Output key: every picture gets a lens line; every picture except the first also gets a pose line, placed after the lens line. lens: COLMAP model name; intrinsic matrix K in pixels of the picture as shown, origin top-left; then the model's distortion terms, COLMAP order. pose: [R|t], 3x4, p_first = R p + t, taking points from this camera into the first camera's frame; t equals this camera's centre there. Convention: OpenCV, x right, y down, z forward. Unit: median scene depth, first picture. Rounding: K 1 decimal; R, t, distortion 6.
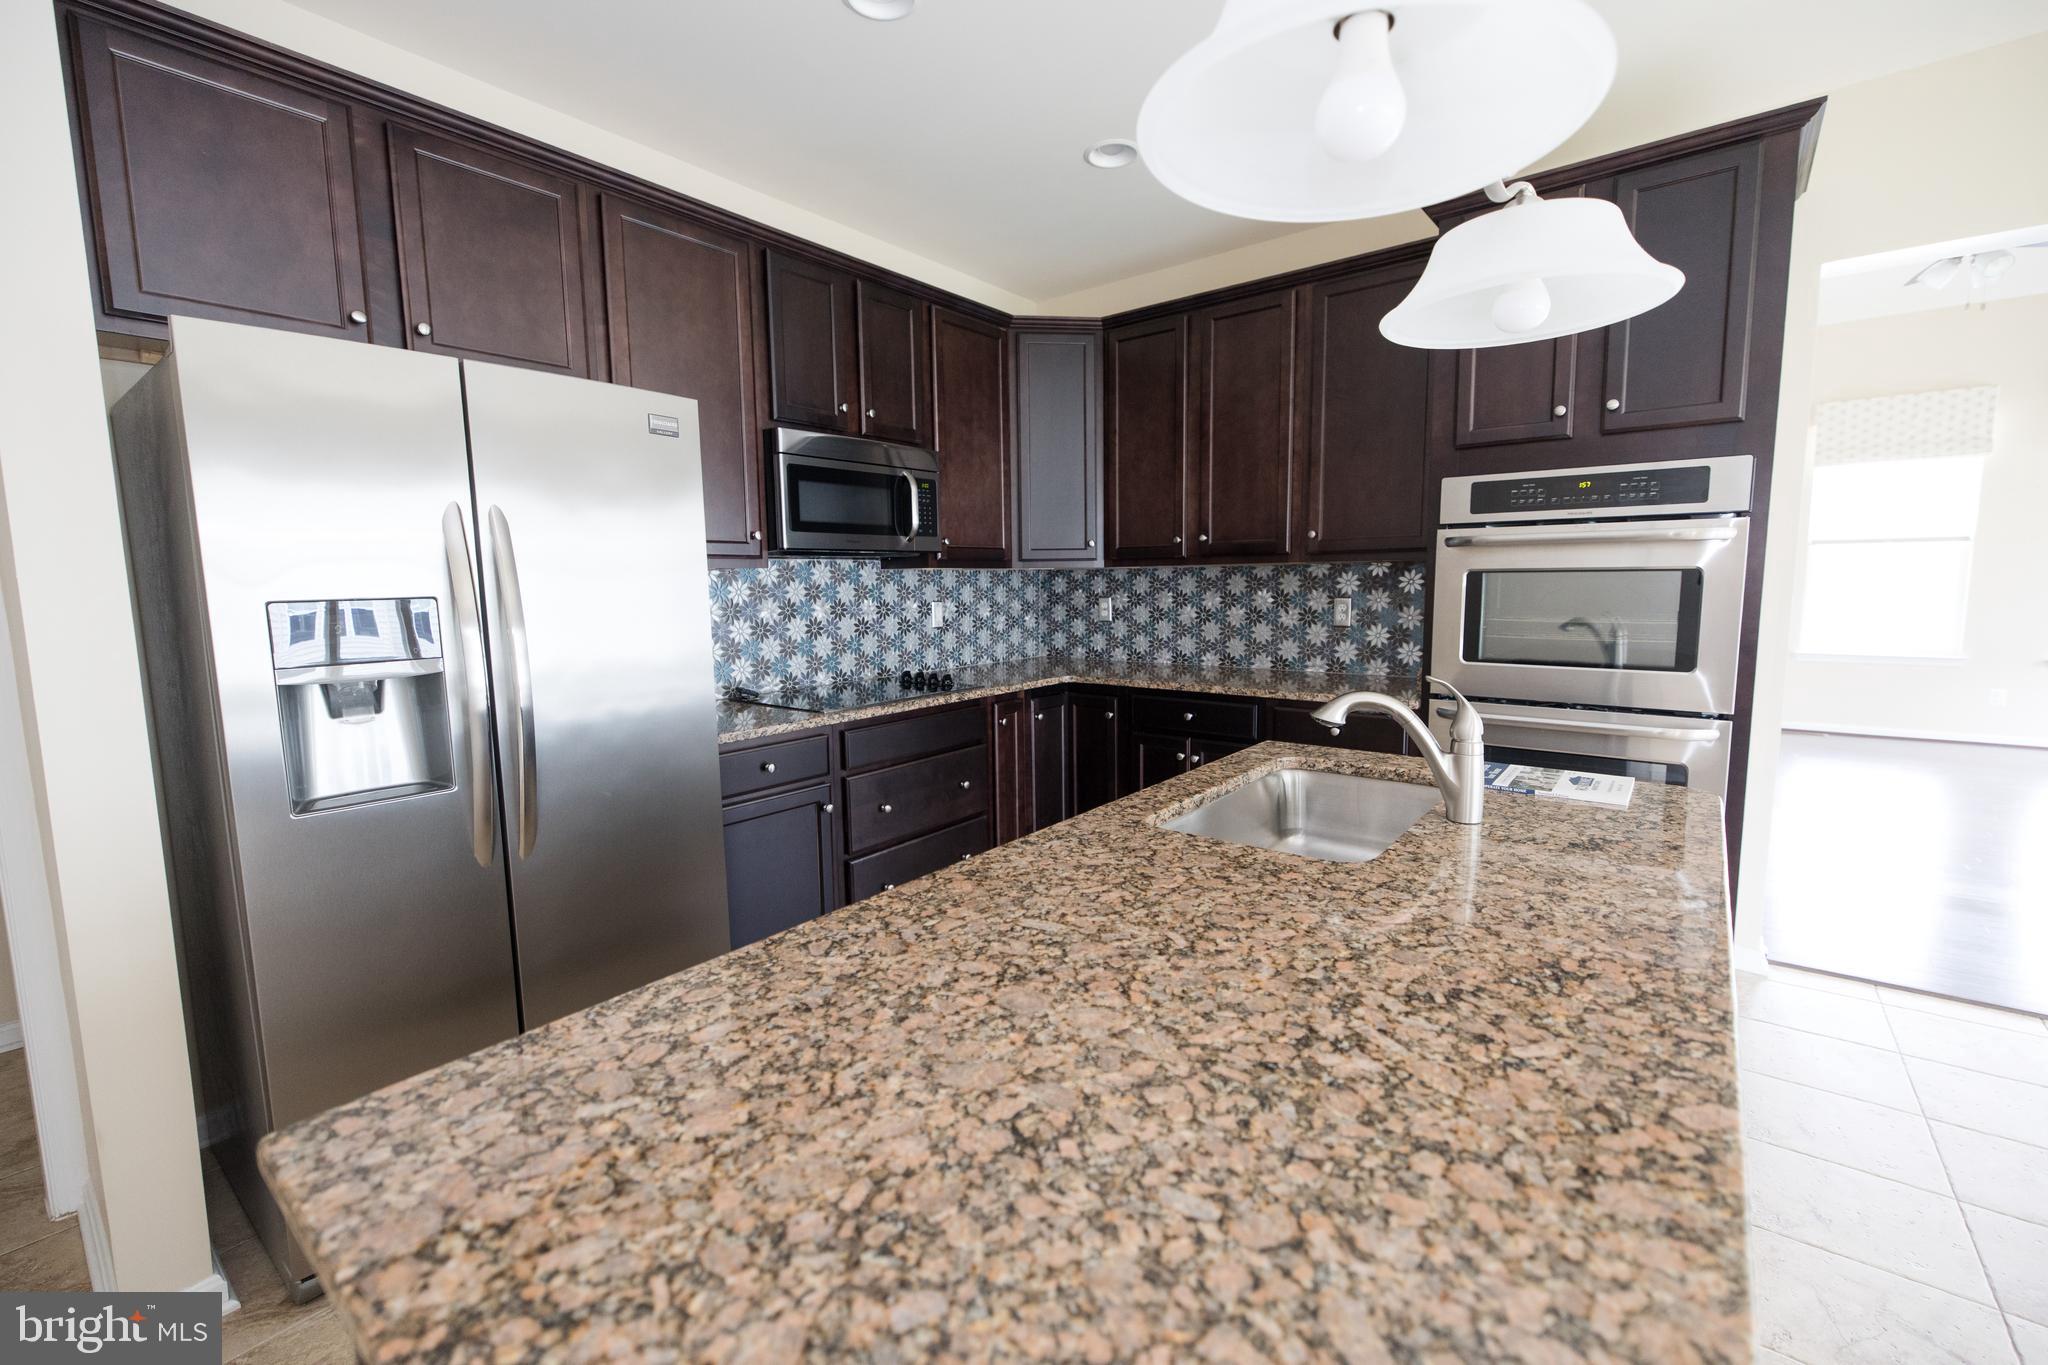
lens RADIAL K [[857.7, 0, 1023.5], [0, 857.7, 675.5], [0, 0, 1]] dist [0.001861, -0.000028]
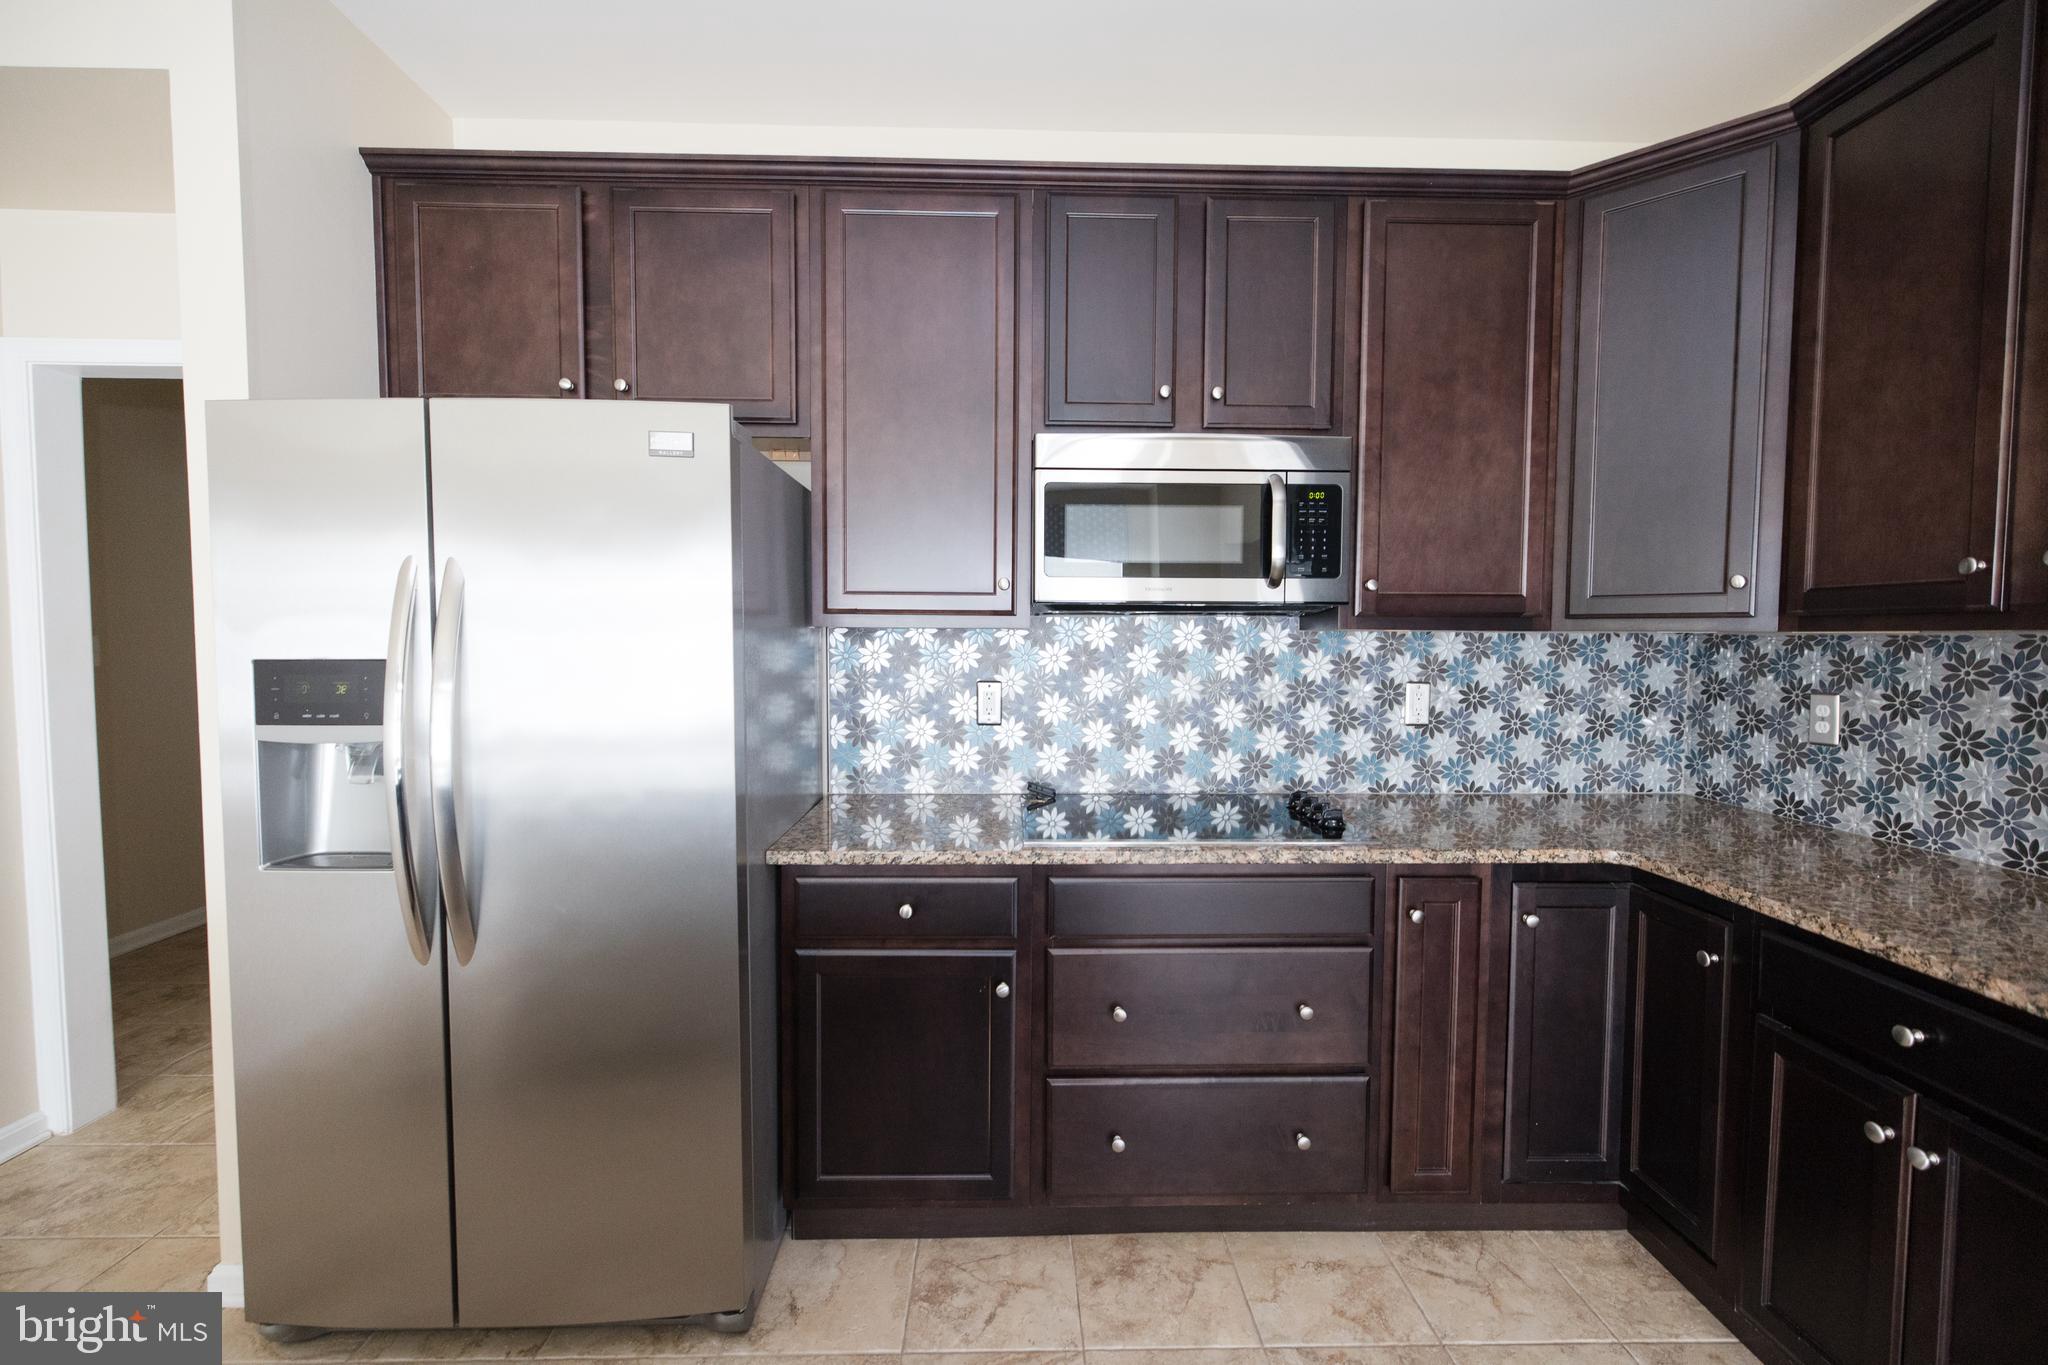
lens RADIAL K [[857.7, 0, 1023.5], [0, 857.7, 675.5], [0, 0, 1]] dist [0.001861, -0.000028]
pose [[0.639136, 0.053514, -0.767230, 0.194498], [-0.101383, 0.994733, -0.015075, -0.054436], [0.762382, 0.087419, 0.641195, 0.395011]]
